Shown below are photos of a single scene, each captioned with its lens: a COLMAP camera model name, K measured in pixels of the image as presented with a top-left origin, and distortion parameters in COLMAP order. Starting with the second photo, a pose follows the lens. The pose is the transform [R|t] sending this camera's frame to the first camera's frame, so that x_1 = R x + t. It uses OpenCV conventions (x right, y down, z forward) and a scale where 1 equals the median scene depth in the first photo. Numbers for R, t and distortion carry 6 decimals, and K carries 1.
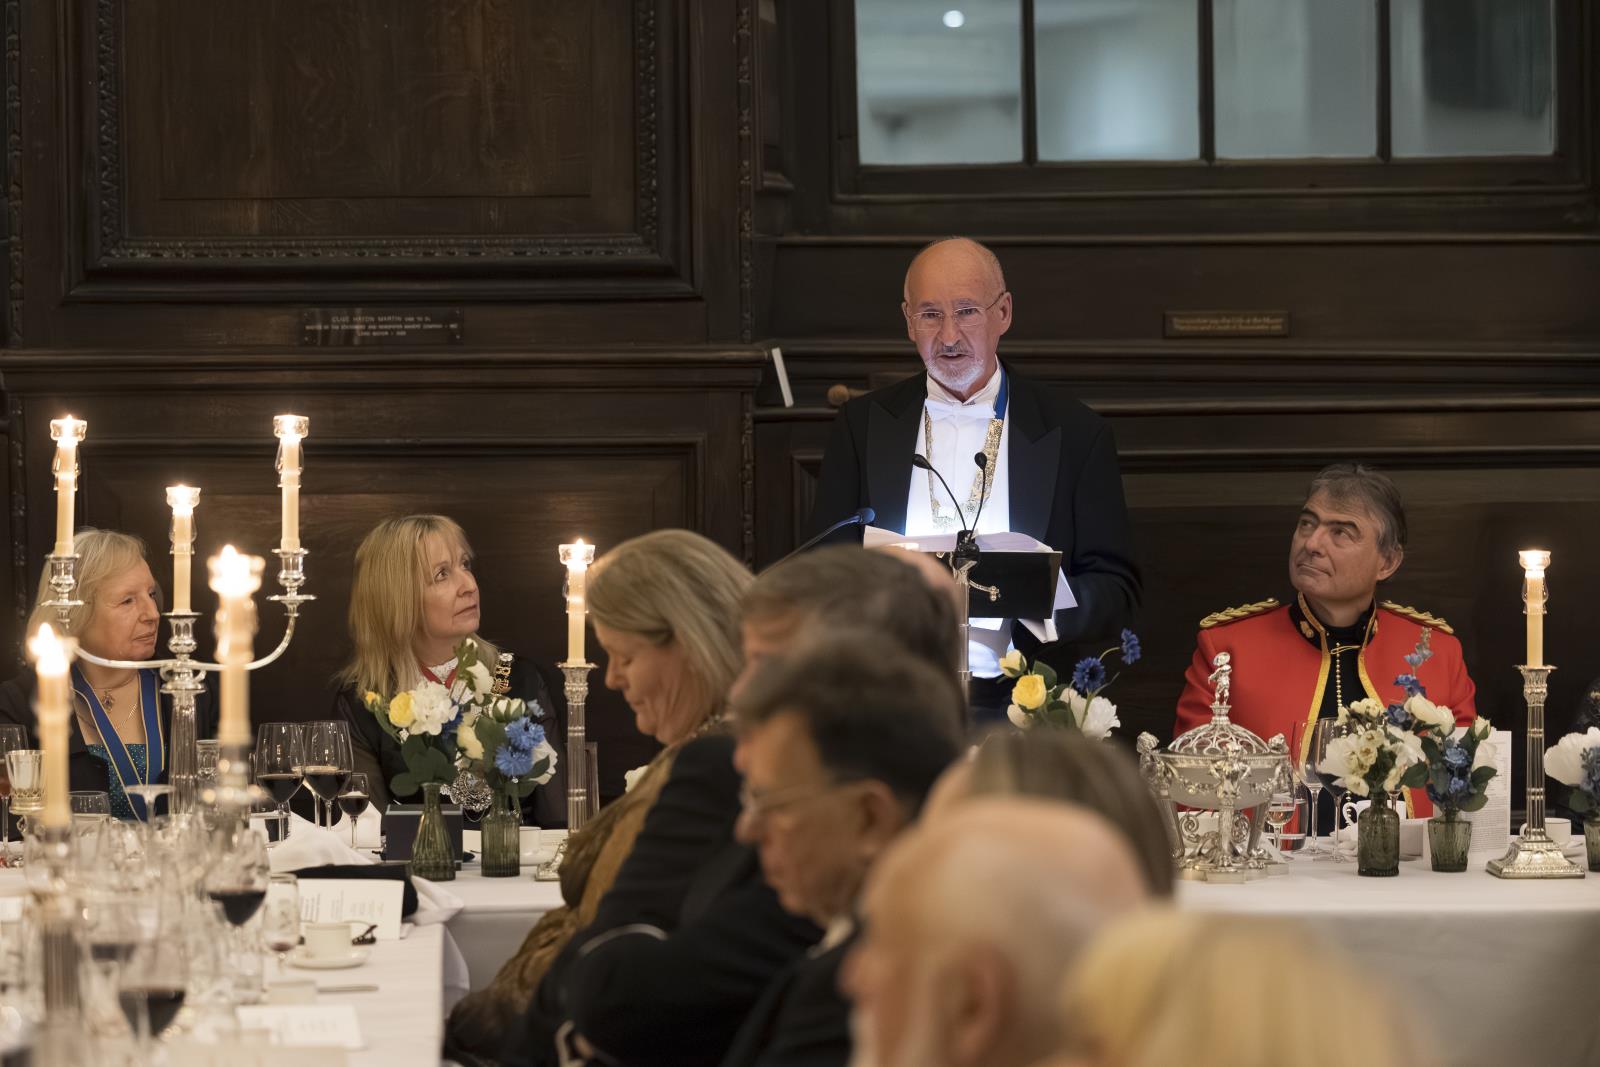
lens RADIAL K [[5141.0, 0, 741.6], [0, 5141.0, 534.7], [0, 0, 1]] dist [-0.075574, 0.317351]
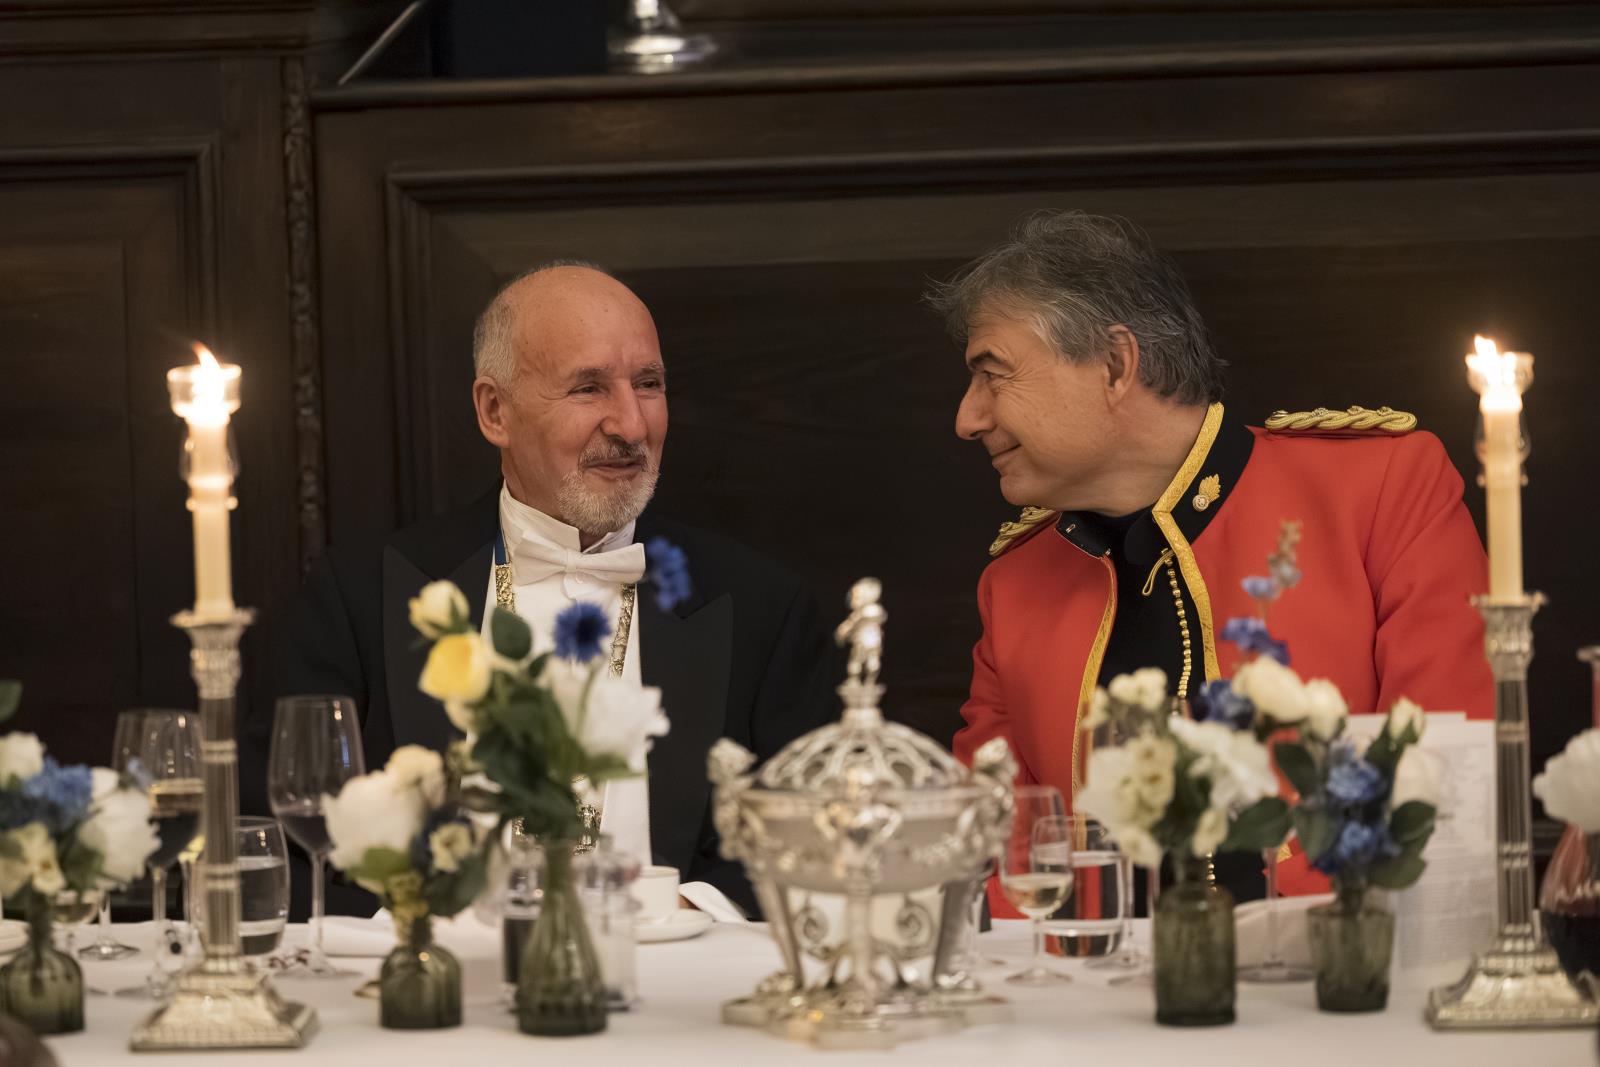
lens RADIAL K [[7592.3, 0, 665.2], [0, 7592.3, 534.8], [0, 0, 1]] dist [0.085146, 7.067774]
pose [[0.993895, -0.017475, -0.108938, 0.126459], [0.022202, 0.998857, 0.042326, -0.010712], [0.108074, -0.044486, 0.993147, 0.219230]]
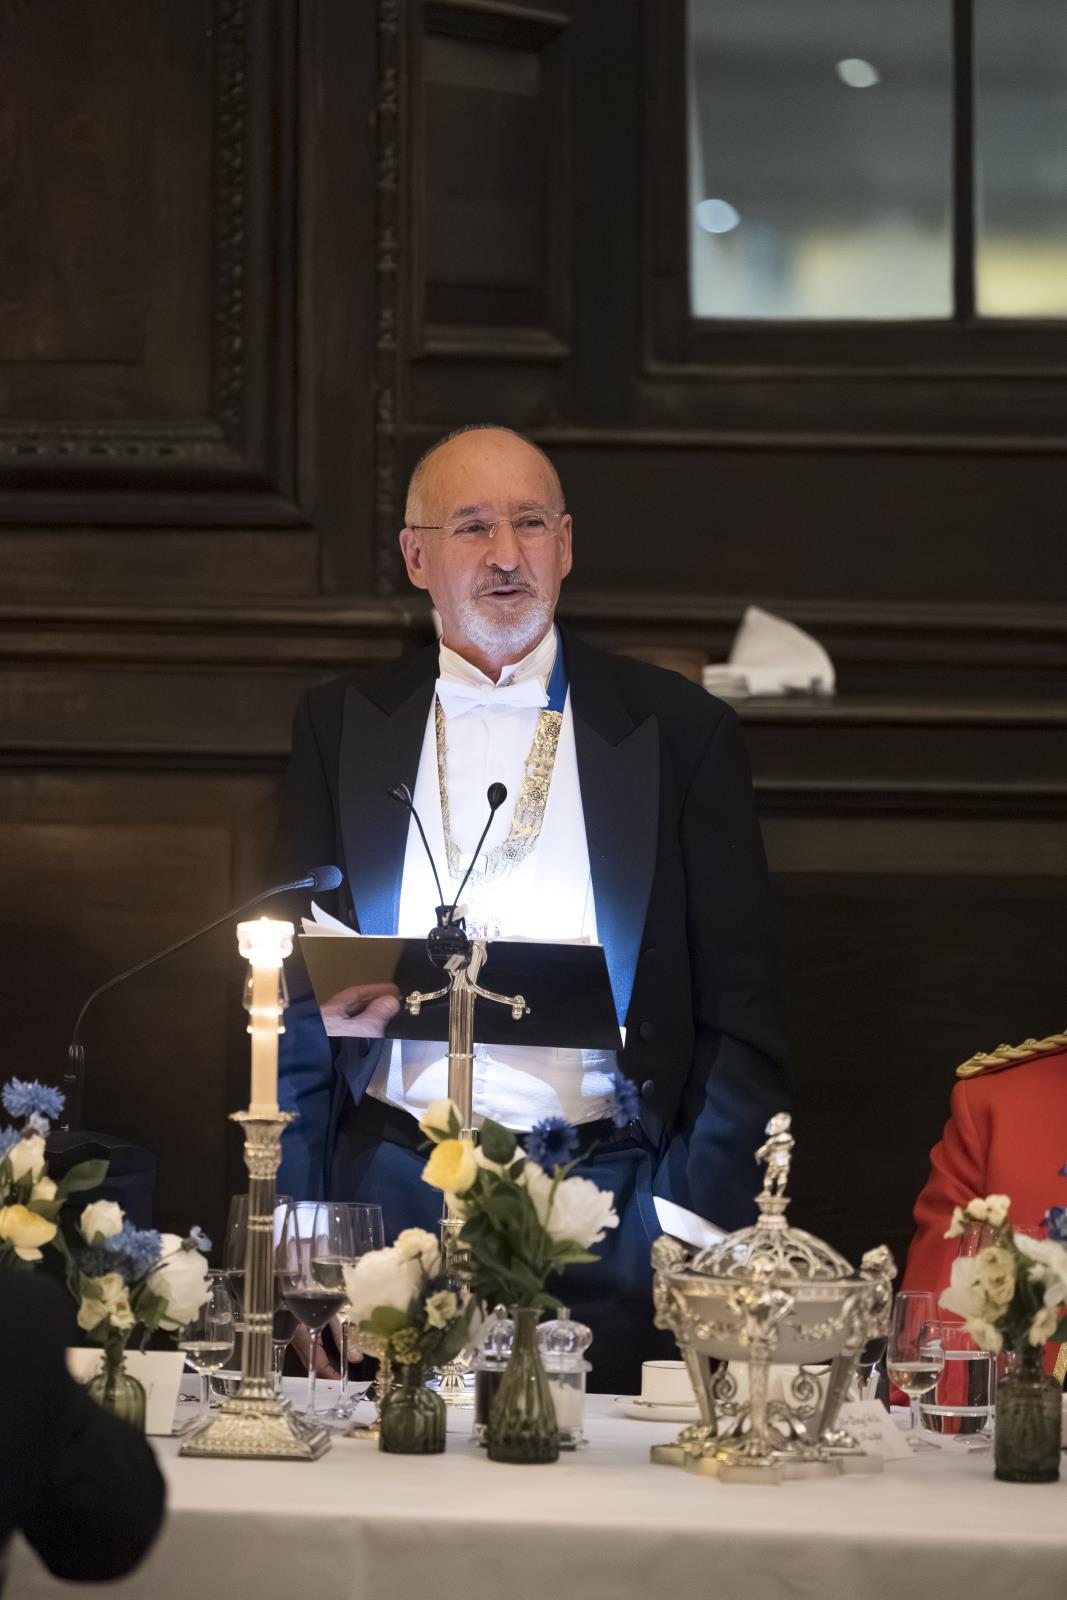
lens RADIAL K [[8142.7, 0, 533.5], [0, 8142.7, 800.0], [0, 0, 1]] dist [0.087646, -2.749051]
pose [[0.987693, 0.026294, -0.154177, 0.176738], [-0.027576, 0.999601, -0.006185, -0.006815], [0.153953, 0.010361, 0.988024, 0.011624]]
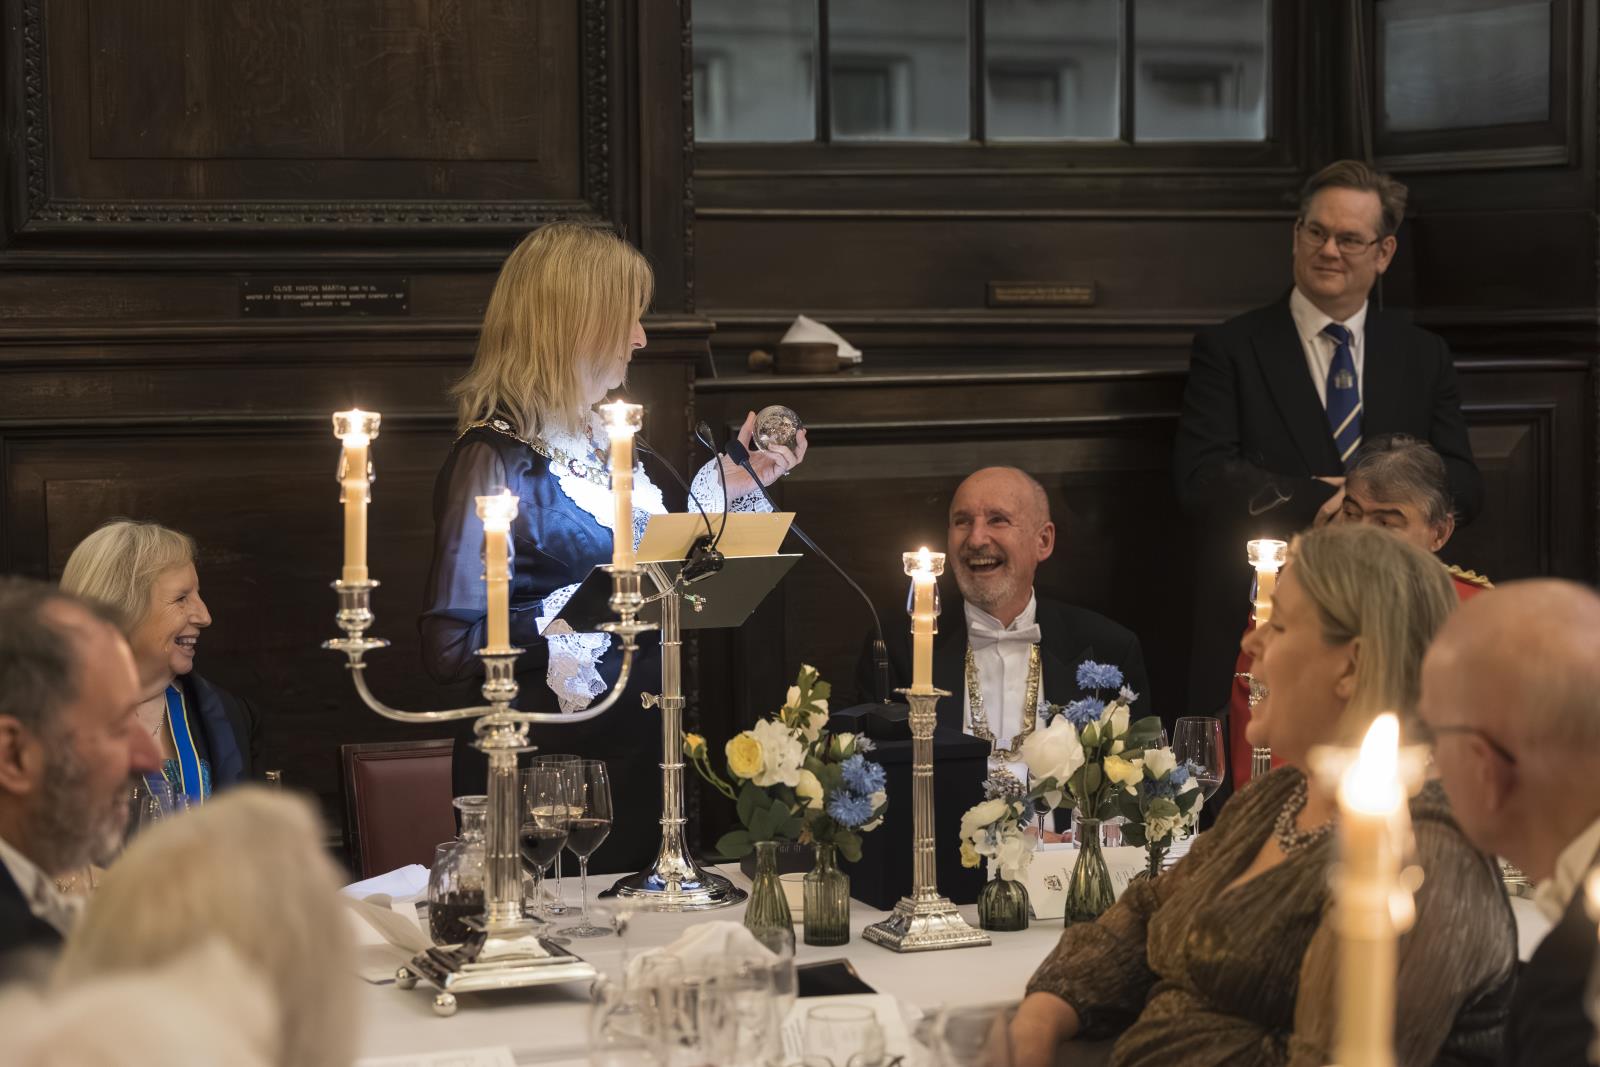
lens RADIAL K [[3282.1, 0, 800.0], [0, 3282.1, 533.5], [0, 0, 1]] dist [0.001185, -0.050890]
pose [[0.949924, -0.023675, 0.311582, -0.177748], [0.014758, 0.999412, 0.030947, -0.014377], [-0.312132, -0.024799, 0.949715, 0.400523]]
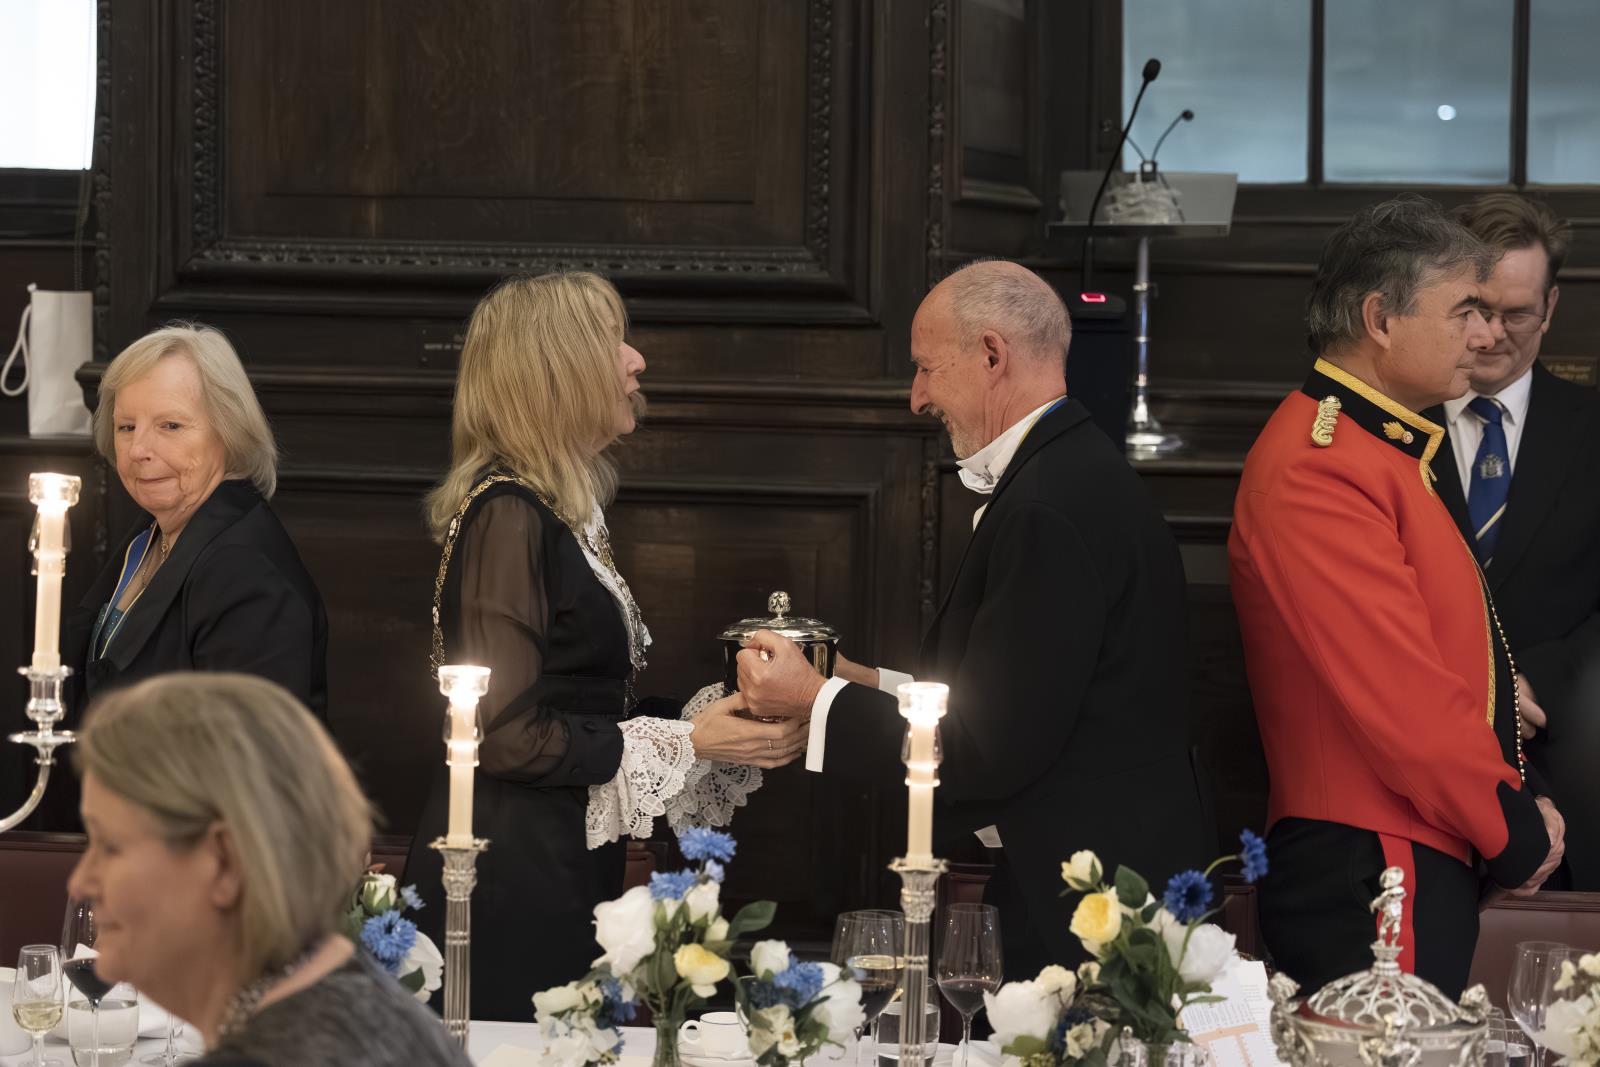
lens RADIAL K [[3425.8, 0, 829.9], [0, 3425.8, 505.7], [0, 0, 1]] dist [0.012736, -0.005557]
pose [[0.988496, 0.035592, -0.146997, 0.069397], [-0.034071, 0.999337, 0.012851, -0.023346], [0.147357, -0.007695, 0.989053, 0.440300]]
